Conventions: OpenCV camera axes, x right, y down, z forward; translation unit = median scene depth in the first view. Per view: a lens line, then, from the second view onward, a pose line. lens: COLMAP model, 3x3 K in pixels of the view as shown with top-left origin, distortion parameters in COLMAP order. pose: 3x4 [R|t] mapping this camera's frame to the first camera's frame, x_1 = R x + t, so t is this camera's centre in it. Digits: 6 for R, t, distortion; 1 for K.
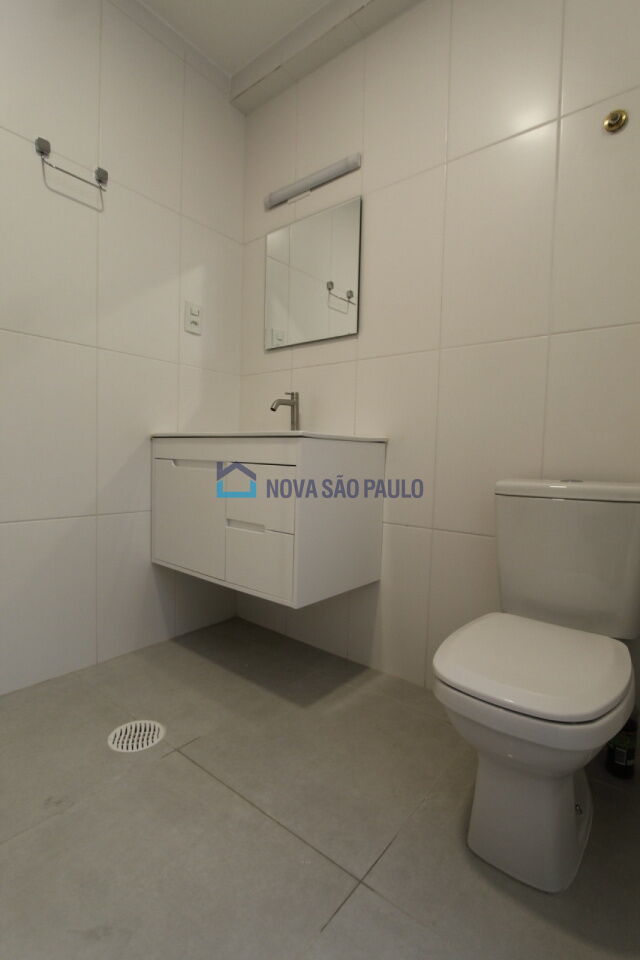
lens RADIAL K [[459.9, 0, 320.0], [0, 459.9, 480.0], [0, 0, 1]] dist [-0.014437, 0.001947]
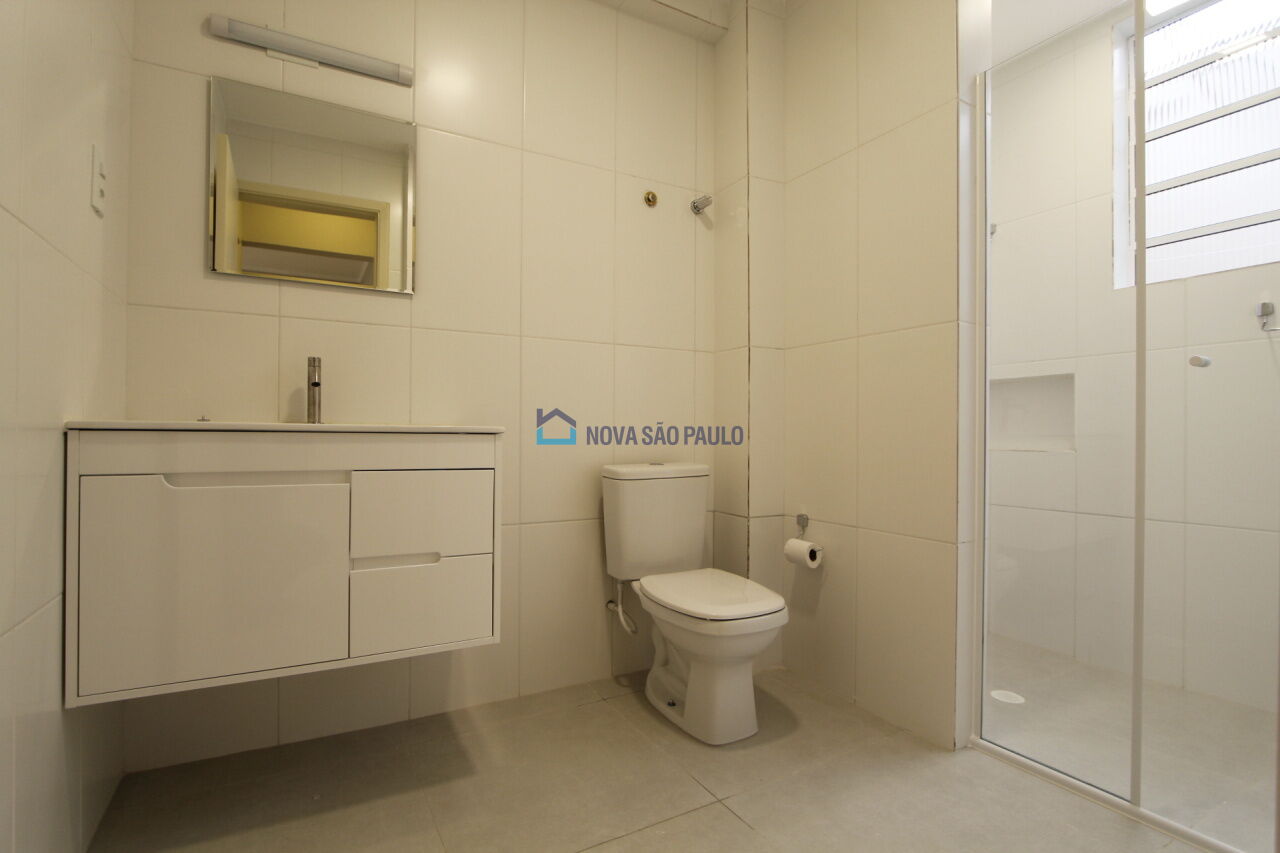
lens RADIAL K [[613.2, 0, 637.9], [0, 613.2, 433.6], [0, 0, 1]] dist [-0.014437, 0.001947]
pose [[0.363873, -0.020513, 0.931223, -0.816600], [0.052331, 0.998629, 0.001549, -0.068097], [-0.929977, 0.048168, 0.364447, 0.299935]]
